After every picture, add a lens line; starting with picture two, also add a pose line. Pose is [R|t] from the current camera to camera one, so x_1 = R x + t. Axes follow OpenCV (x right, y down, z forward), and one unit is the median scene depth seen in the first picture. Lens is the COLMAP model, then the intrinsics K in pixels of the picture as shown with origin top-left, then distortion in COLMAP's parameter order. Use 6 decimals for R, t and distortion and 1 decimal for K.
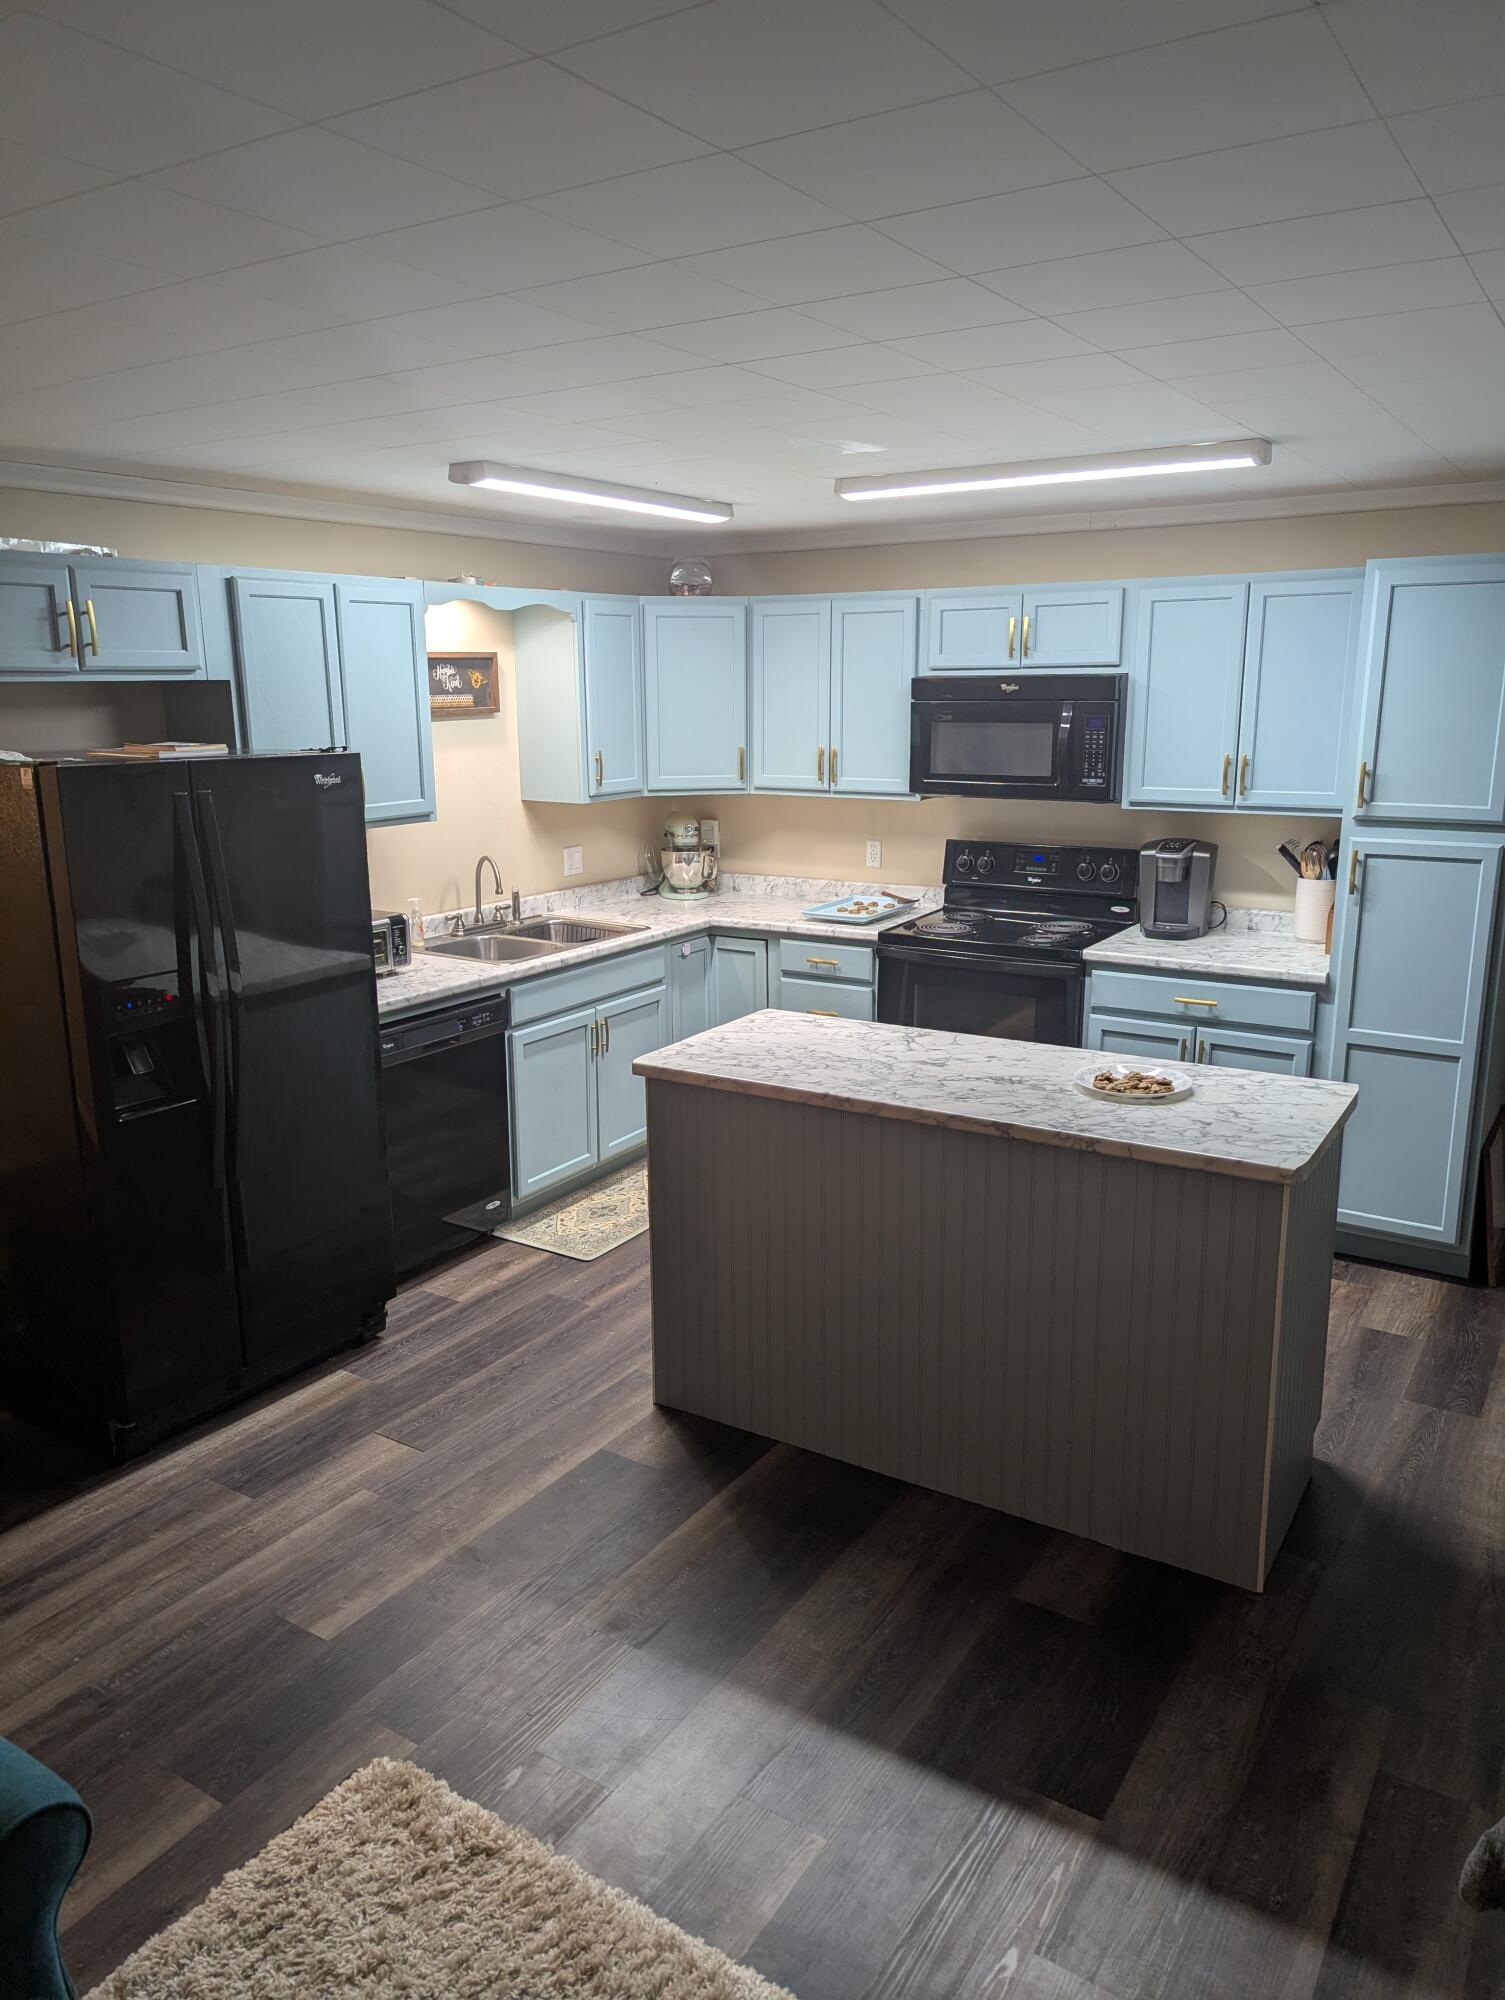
lens RADIAL K [[1422.2, 0, 752.5], [0, 1422.2, 1000.0], [0, 0, 1]] dist [0.068558, -0.043756]
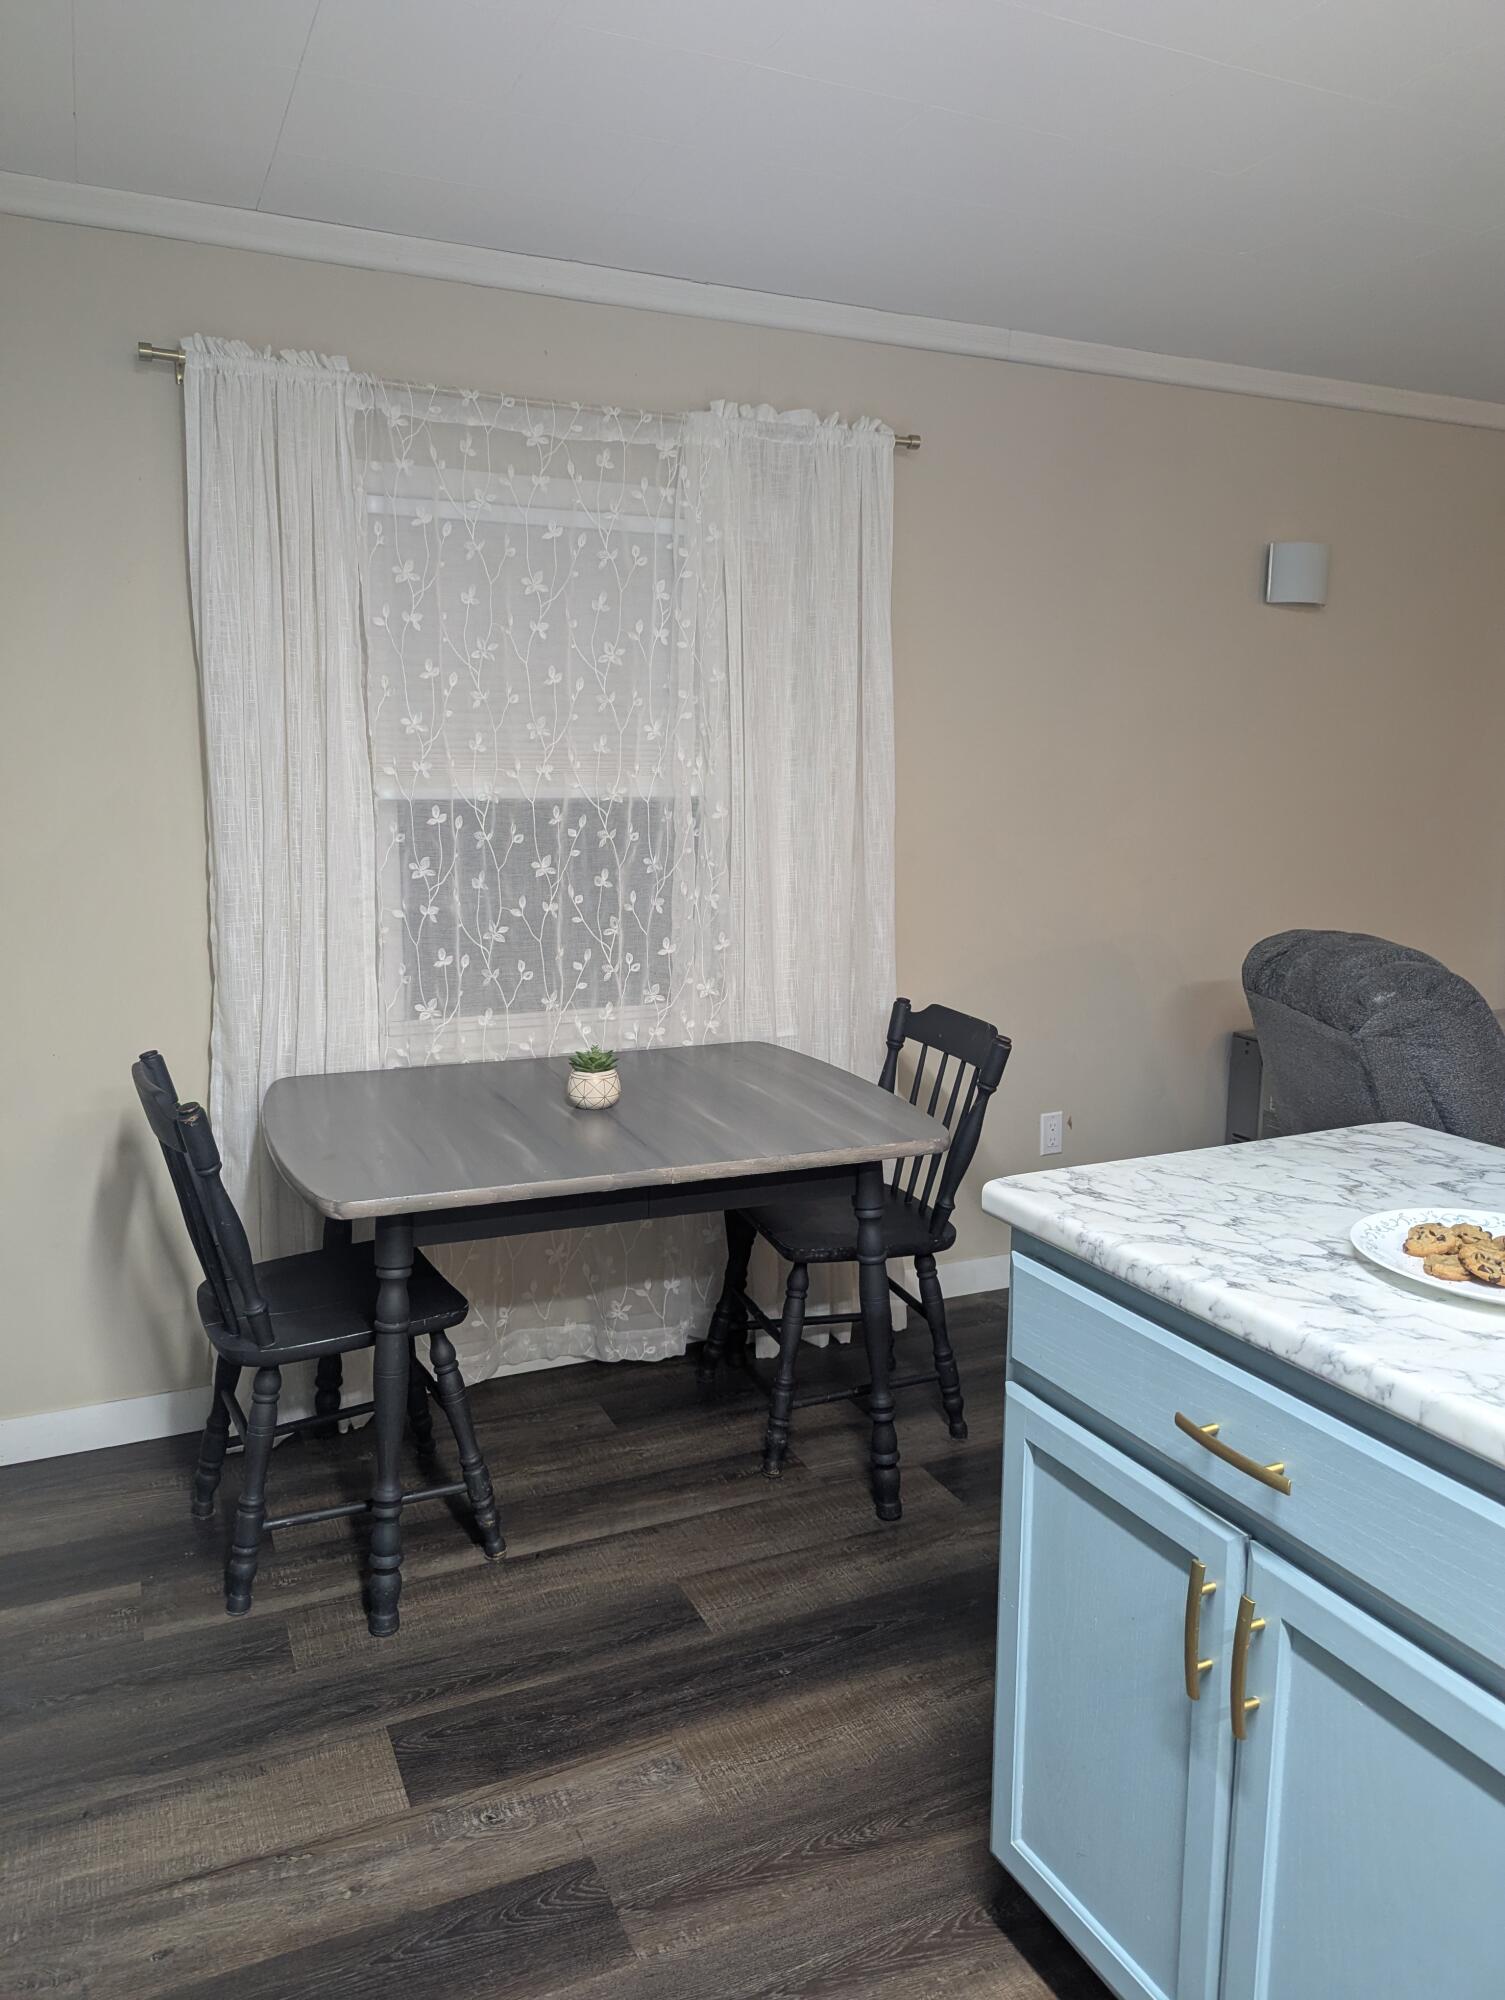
lens RADIAL K [[1417.1, 0, 743.1], [0, 1417.1, 983.0], [0, 0, 1]] dist [0.061925, -0.043418]
pose [[-0.841984, -0.079724, 0.533580, 0.199327], [0.119194, 0.937093, 0.328101, -0.149291], [-0.526171, 0.339855, -0.779514, 1.186243]]
